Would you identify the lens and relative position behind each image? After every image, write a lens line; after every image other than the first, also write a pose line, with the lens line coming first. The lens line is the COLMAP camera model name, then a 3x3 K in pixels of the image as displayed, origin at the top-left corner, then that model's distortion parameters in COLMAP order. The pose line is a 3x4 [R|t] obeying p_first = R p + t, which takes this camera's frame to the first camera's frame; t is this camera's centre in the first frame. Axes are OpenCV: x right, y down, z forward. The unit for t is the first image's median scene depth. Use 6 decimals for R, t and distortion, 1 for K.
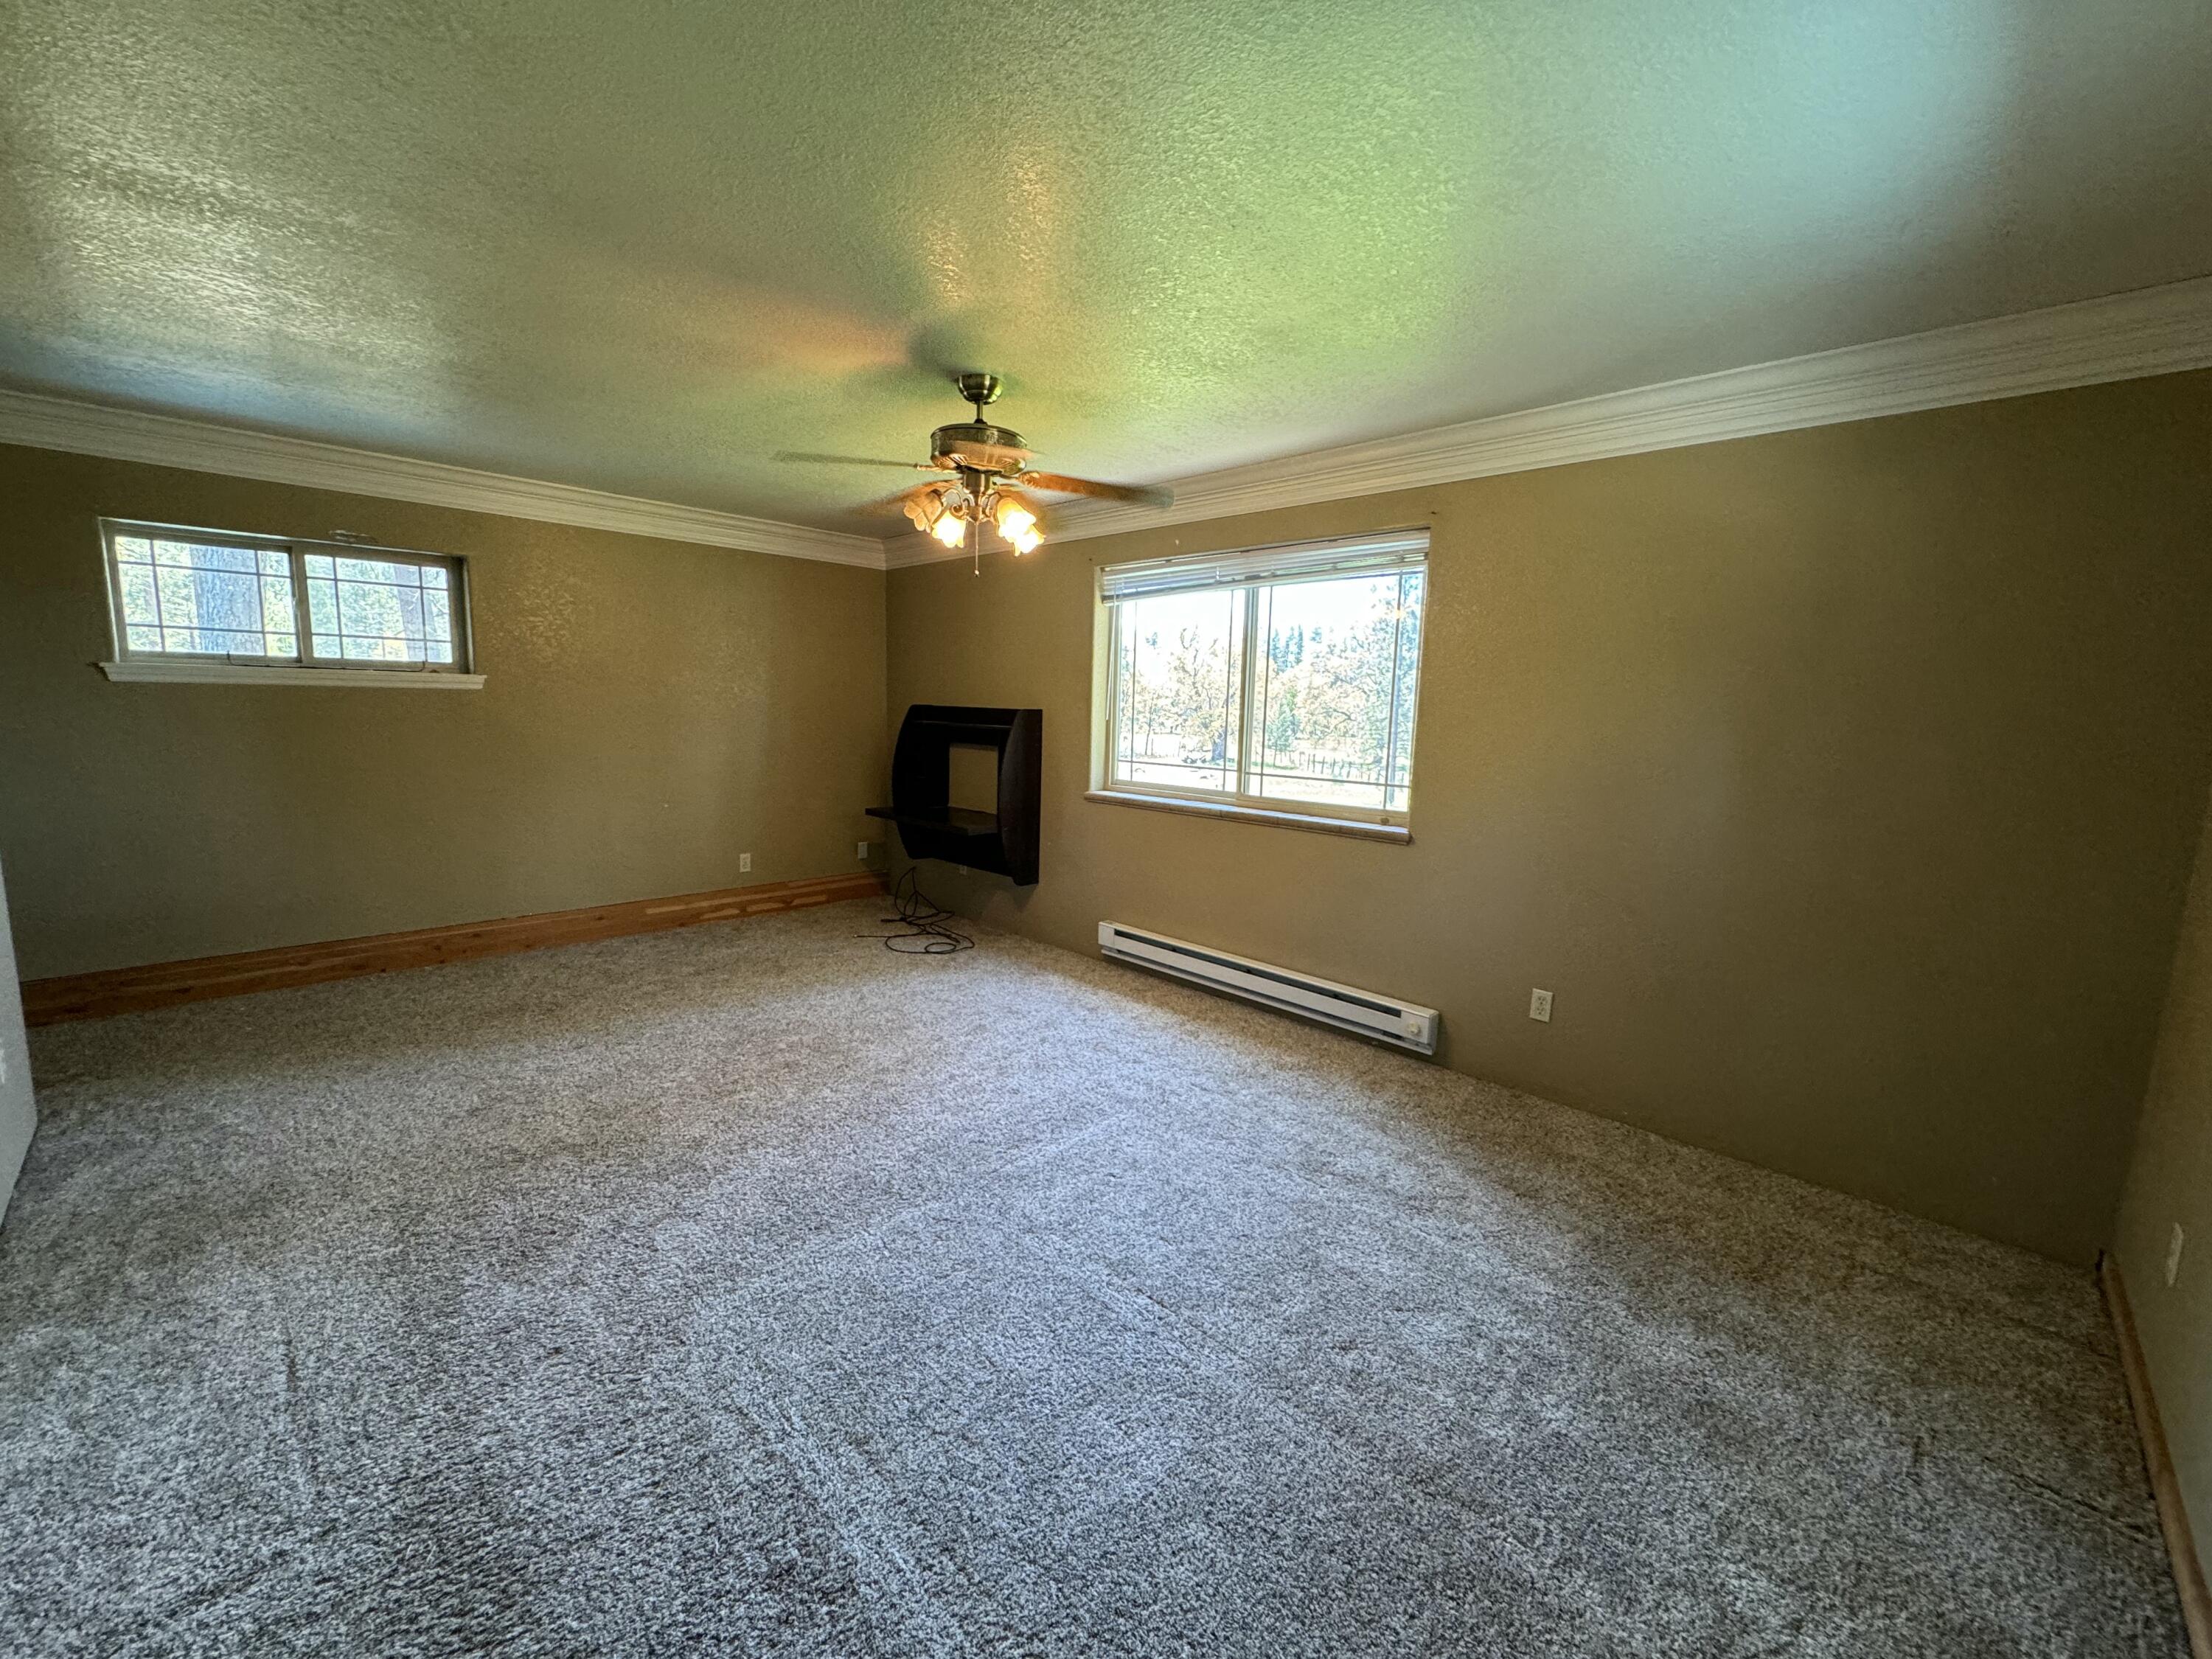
lens RADIAL K [[886.6, 0, 1106.0], [0, 886.6, 829.5], [0, 0, 1]] dist [-0.000422, -0.000102]
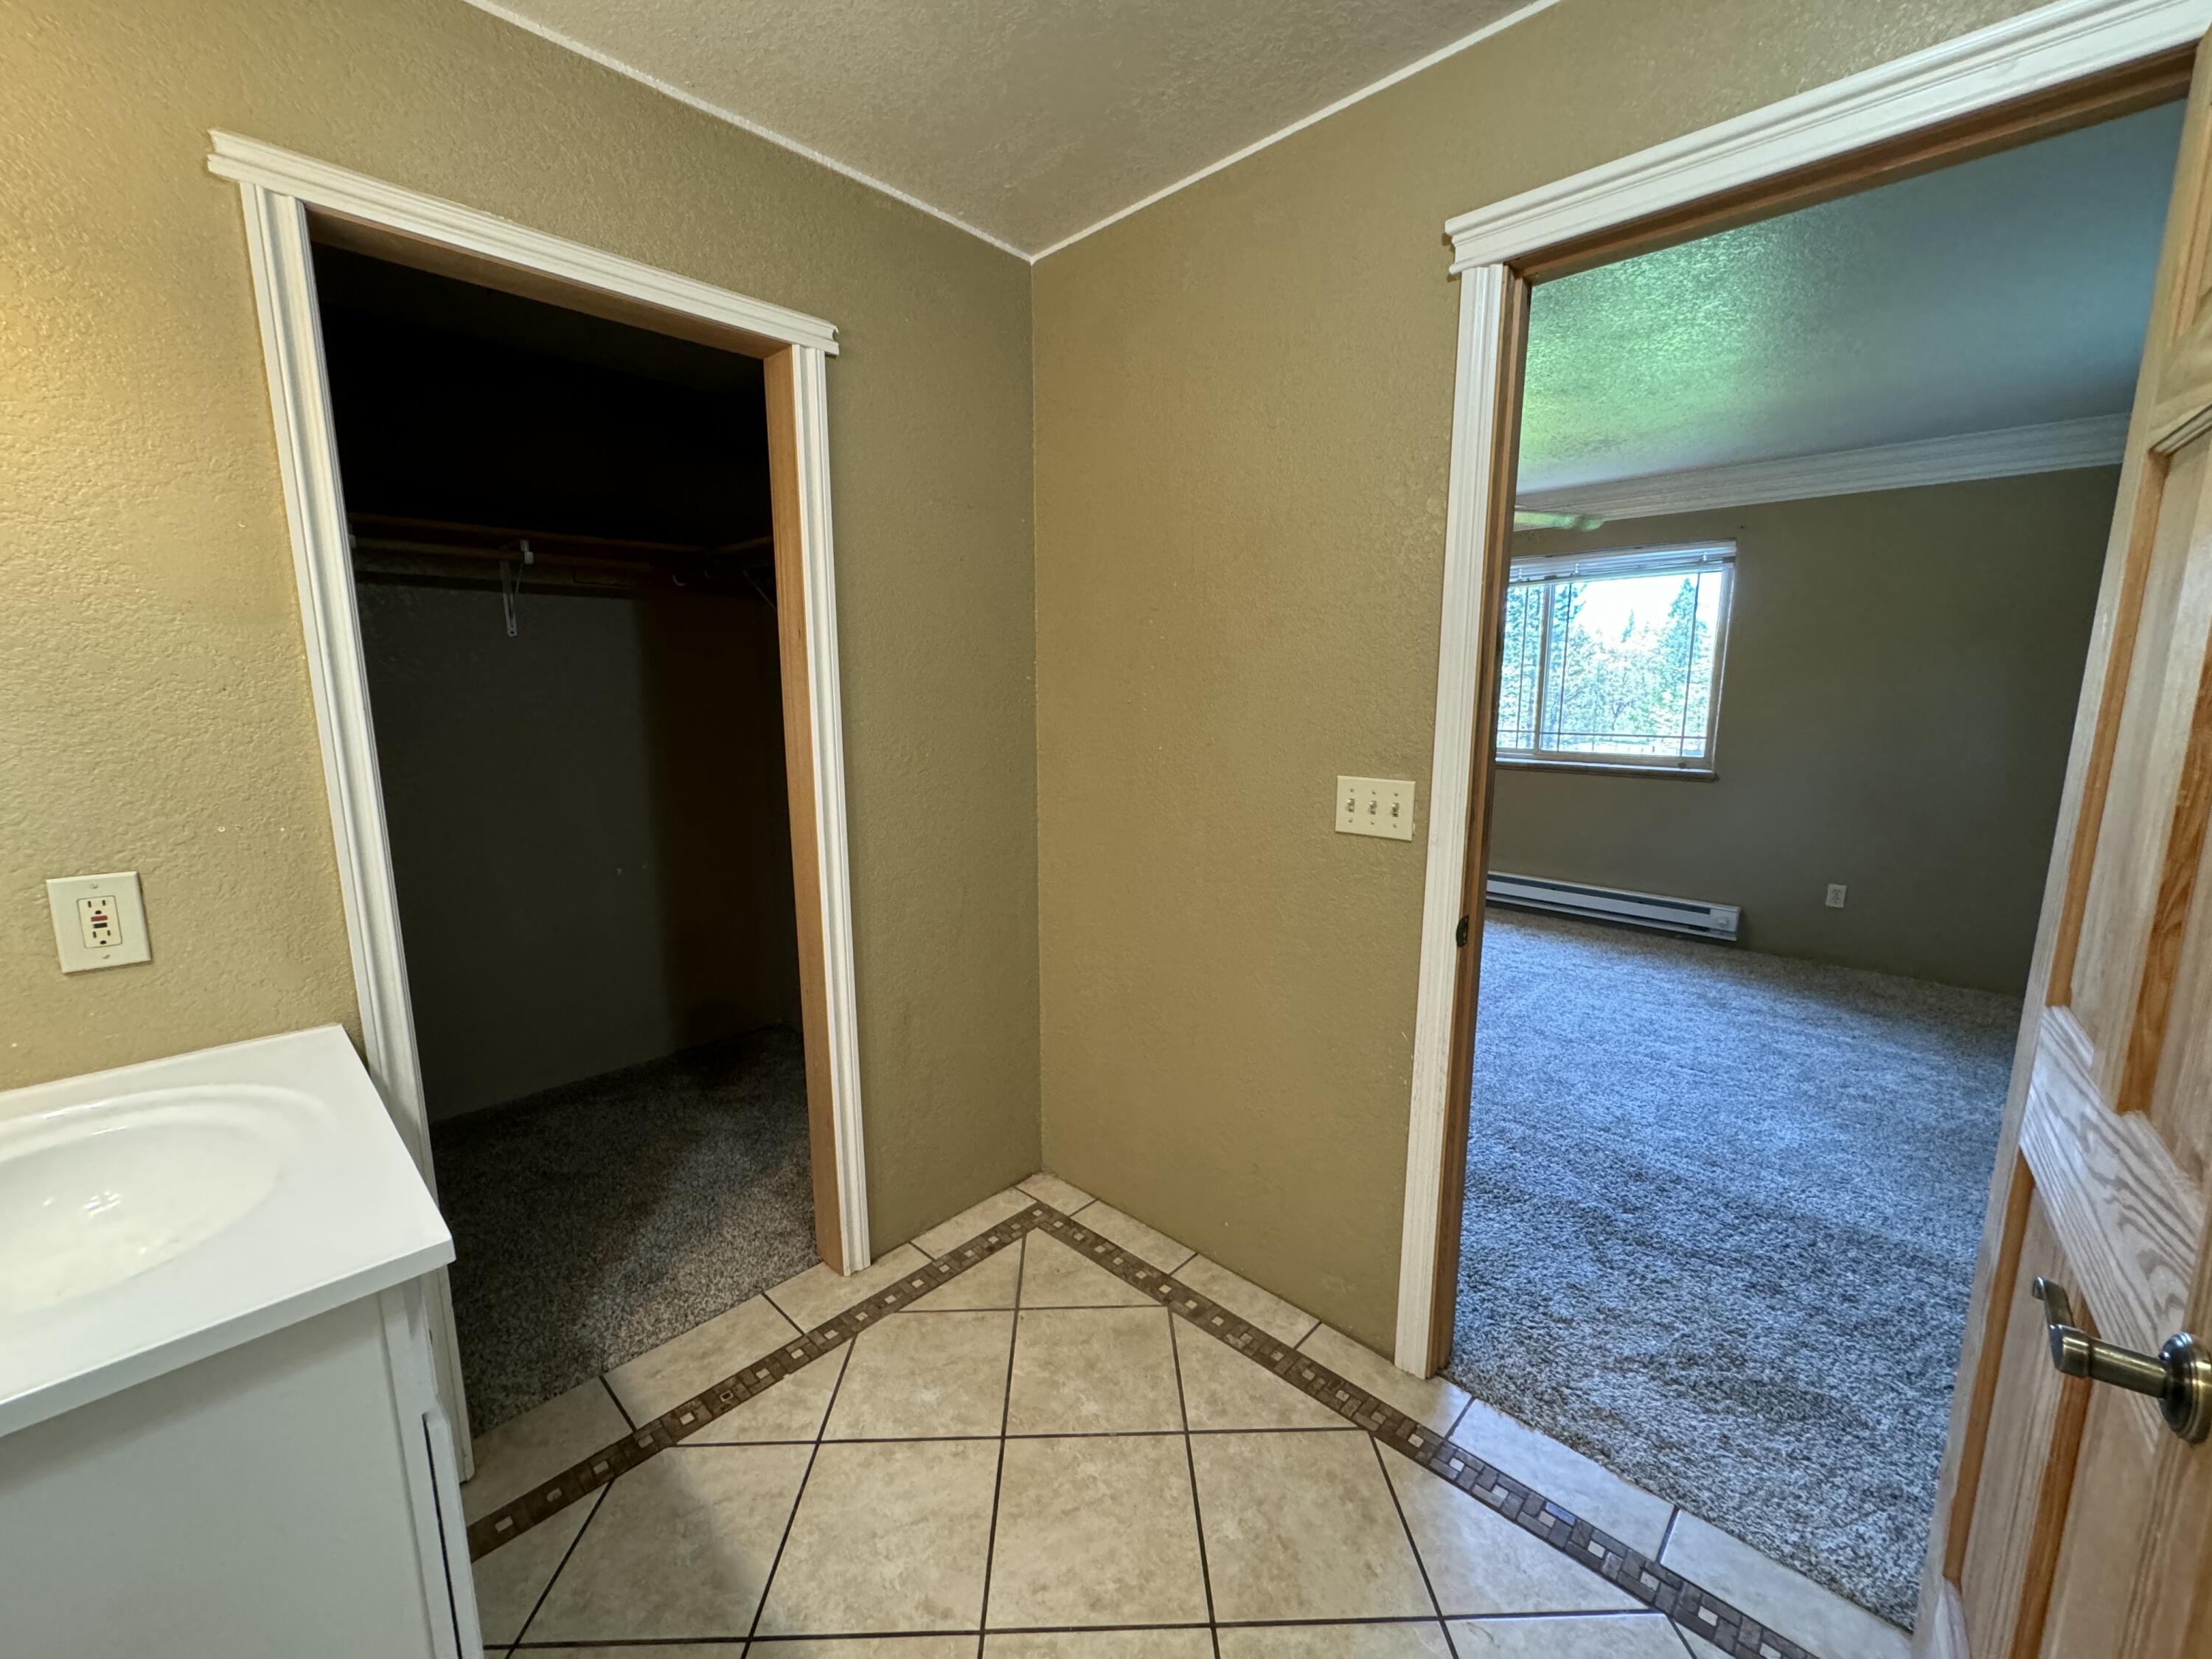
lens RADIAL K [[886.6, 0, 1106.0], [0, 886.6, 829.5], [0, 0, 1]] dist [-0.000422, -0.000102]
pose [[0.999436, -0.032572, 0.008194, -0.586005], [0.032369, 0.999191, 0.023852, 0.028453], [-0.008964, -0.023573, 0.999682, -0.310438]]
